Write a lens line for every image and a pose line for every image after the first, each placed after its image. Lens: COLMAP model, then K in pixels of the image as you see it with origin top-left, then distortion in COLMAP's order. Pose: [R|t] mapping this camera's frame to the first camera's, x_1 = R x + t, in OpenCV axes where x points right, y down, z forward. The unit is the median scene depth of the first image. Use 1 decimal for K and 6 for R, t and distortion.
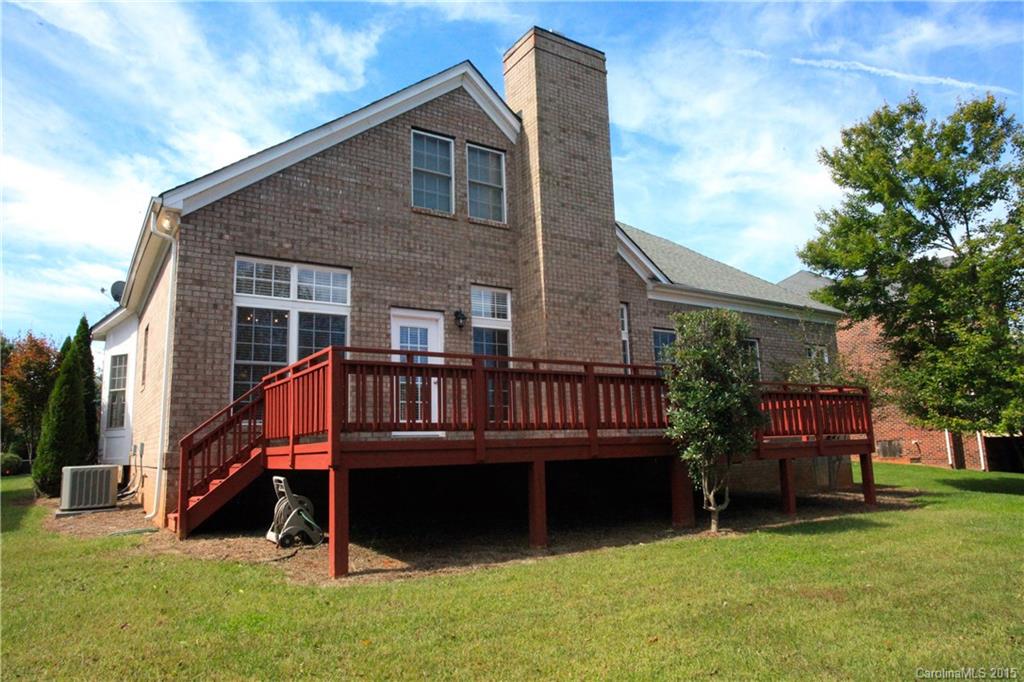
lens RADIAL K [[647.9, 0, 508.6], [0, 647.9, 349.8], [0, 0, 1]] dist [-0.019646, -0.008873]
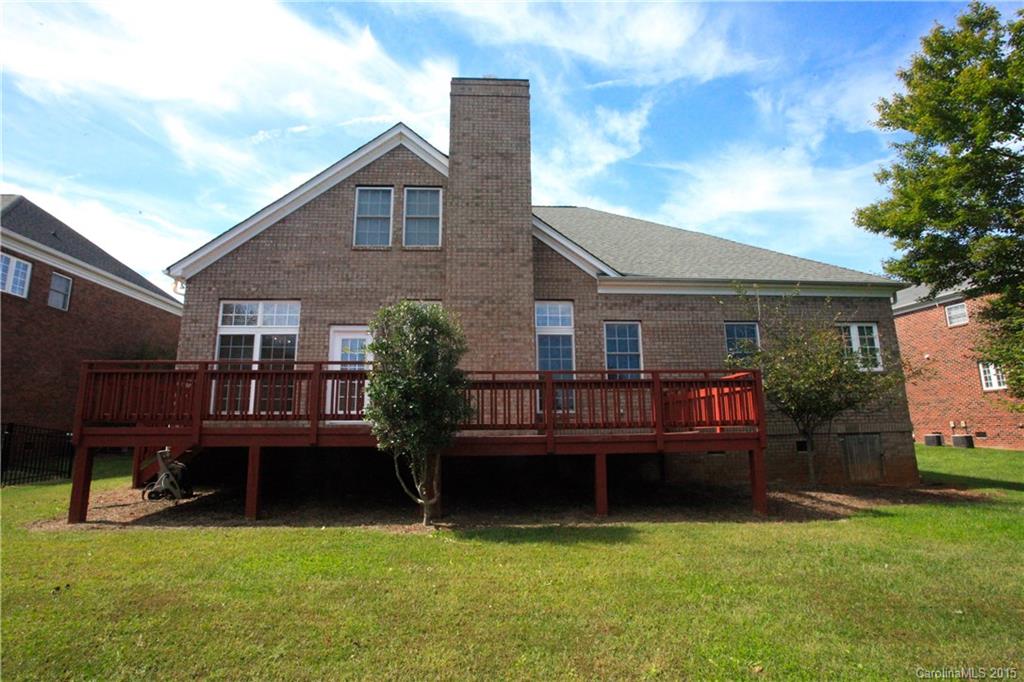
lens RADIAL K [[497.5, 0, 502.6], [0, 497.5, 342.7], [0, 0, 1]] dist [-0.039419, 0.007016]
pose [[0.868922, -0.070855, -0.489851, 0.577591], [0.059008, 0.997471, -0.039609, 0.028384], [0.491419, 0.005512, 0.870906, 0.280991]]
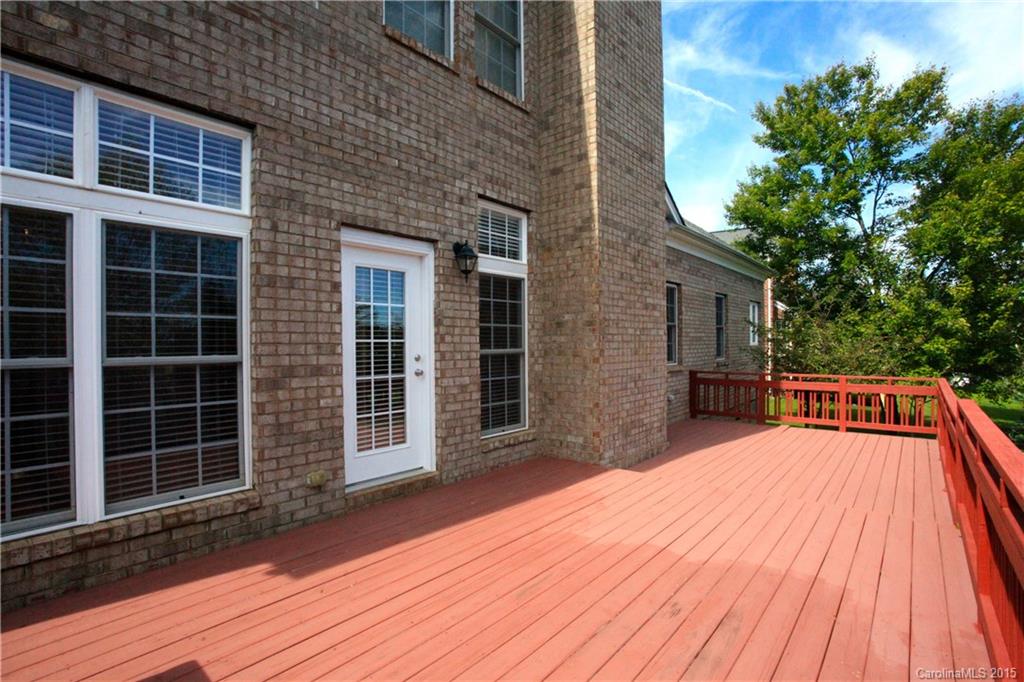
lens RADIAL K [[497.5, 0, 520.4], [0, 497.5, 339.2], [0, 0, 1]] dist [-0.039419, 0.007016]
pose [[0.953303, 0.024400, 0.301027, -0.154250], [-0.067277, 0.988843, 0.132905, -0.038300], [-0.294426, -0.146951, 0.944309, 0.570697]]
